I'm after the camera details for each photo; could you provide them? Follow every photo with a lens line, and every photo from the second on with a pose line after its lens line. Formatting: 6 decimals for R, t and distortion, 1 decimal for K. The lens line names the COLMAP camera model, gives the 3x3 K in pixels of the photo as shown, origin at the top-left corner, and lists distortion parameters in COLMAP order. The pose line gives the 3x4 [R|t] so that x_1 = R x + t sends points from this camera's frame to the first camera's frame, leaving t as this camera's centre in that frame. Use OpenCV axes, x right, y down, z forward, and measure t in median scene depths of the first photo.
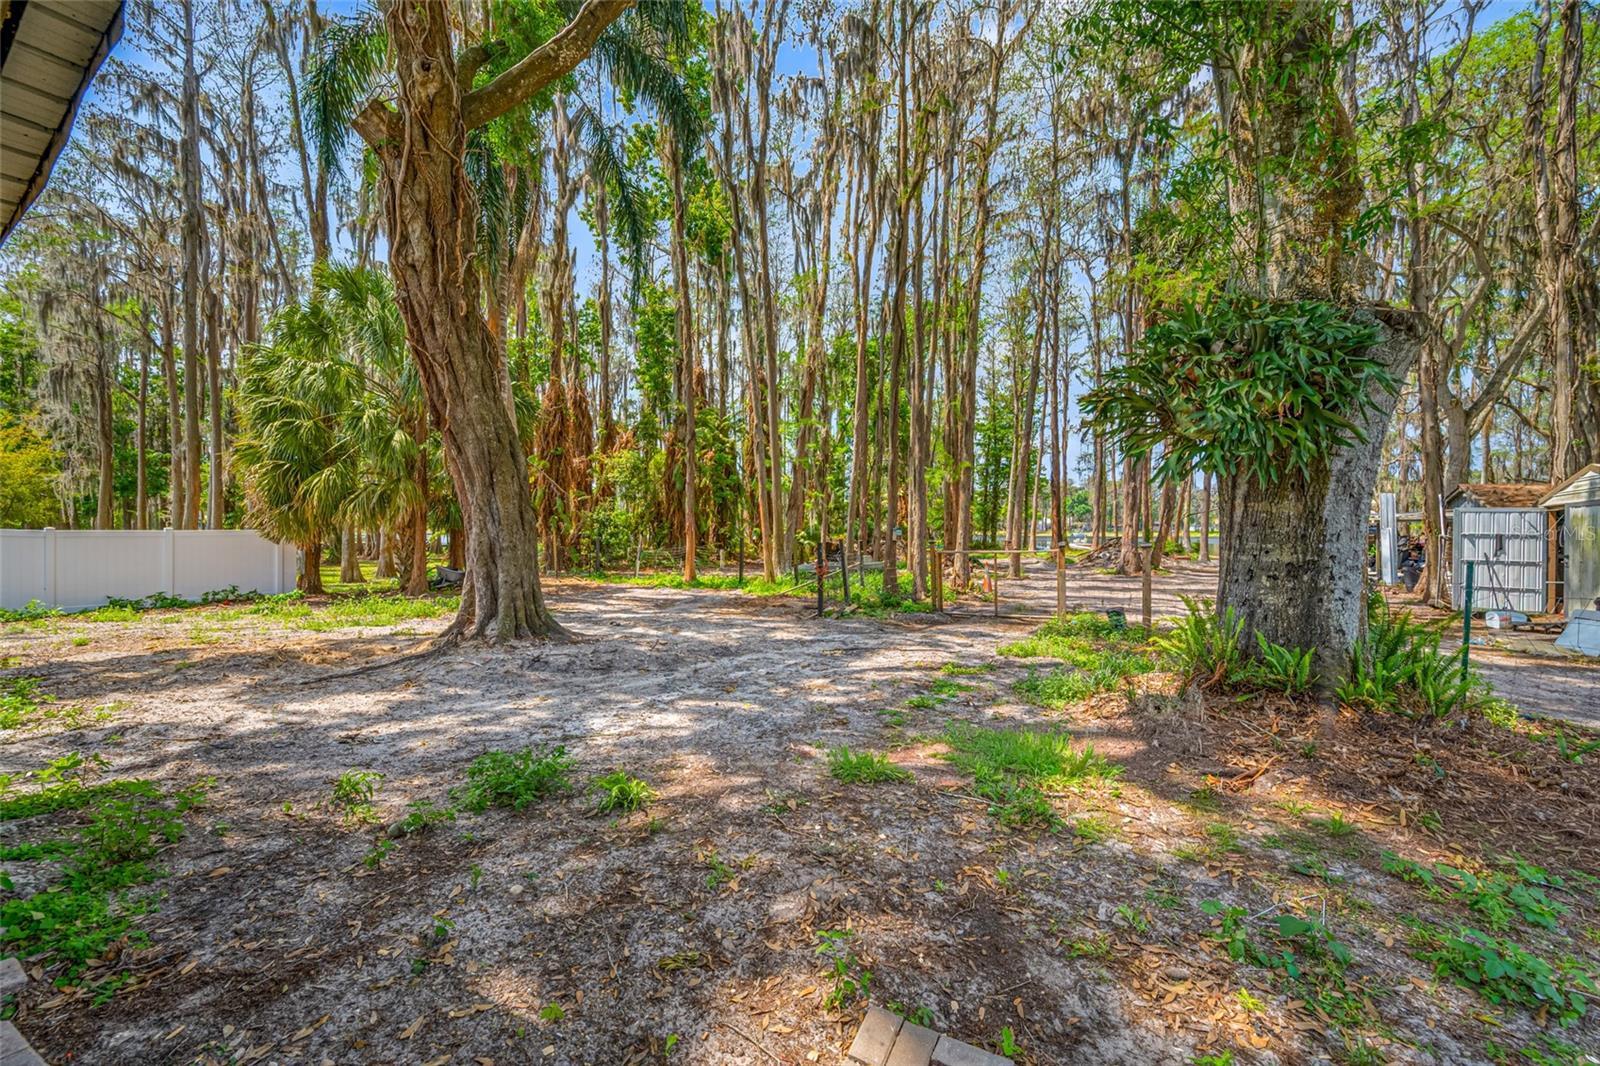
lens RADIAL K [[636.1, 0, 802.8], [0, 636.1, 532.2], [0, 0, 1]] dist [-0.001640, 0.000012]
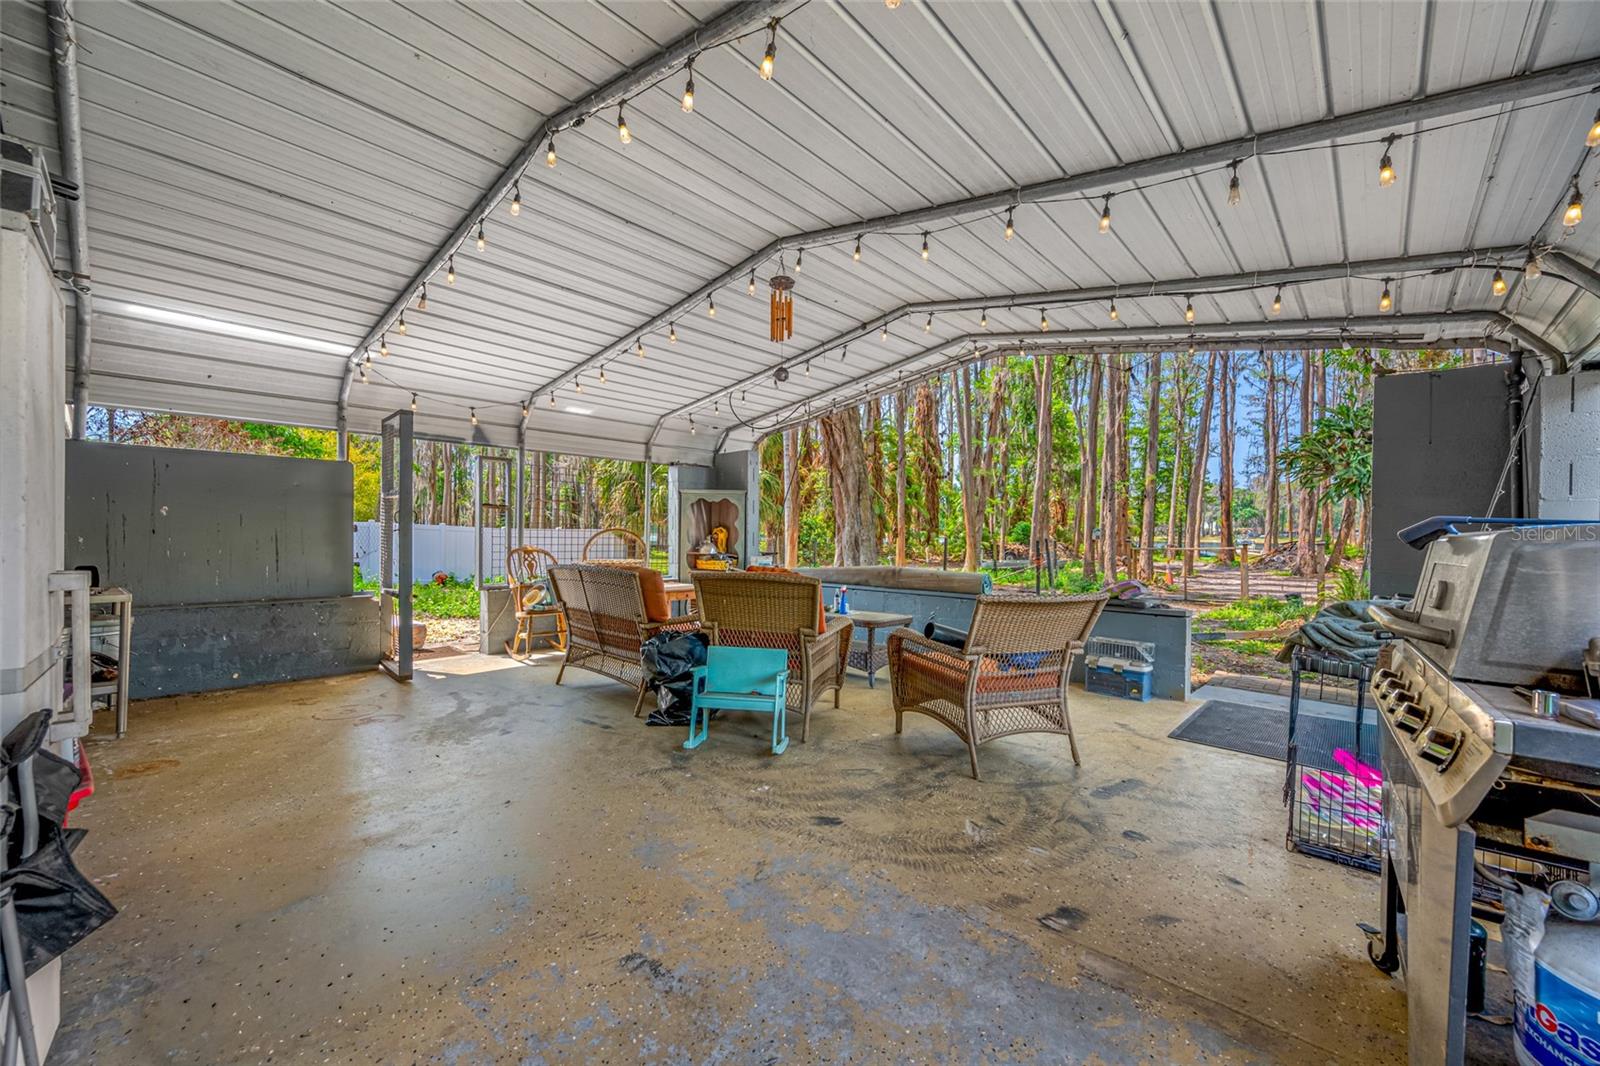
lens RADIAL K [[636.1, 0, 802.8], [0, 636.1, 532.2], [0, 0, 1]] dist [-0.001640, 0.000012]
pose [[0.981005, 0.005201, -0.193913, -0.059342], [-0.006407, 0.999964, -0.005593, 0.003014], [0.193877, 0.006729, 0.981003, -0.115580]]
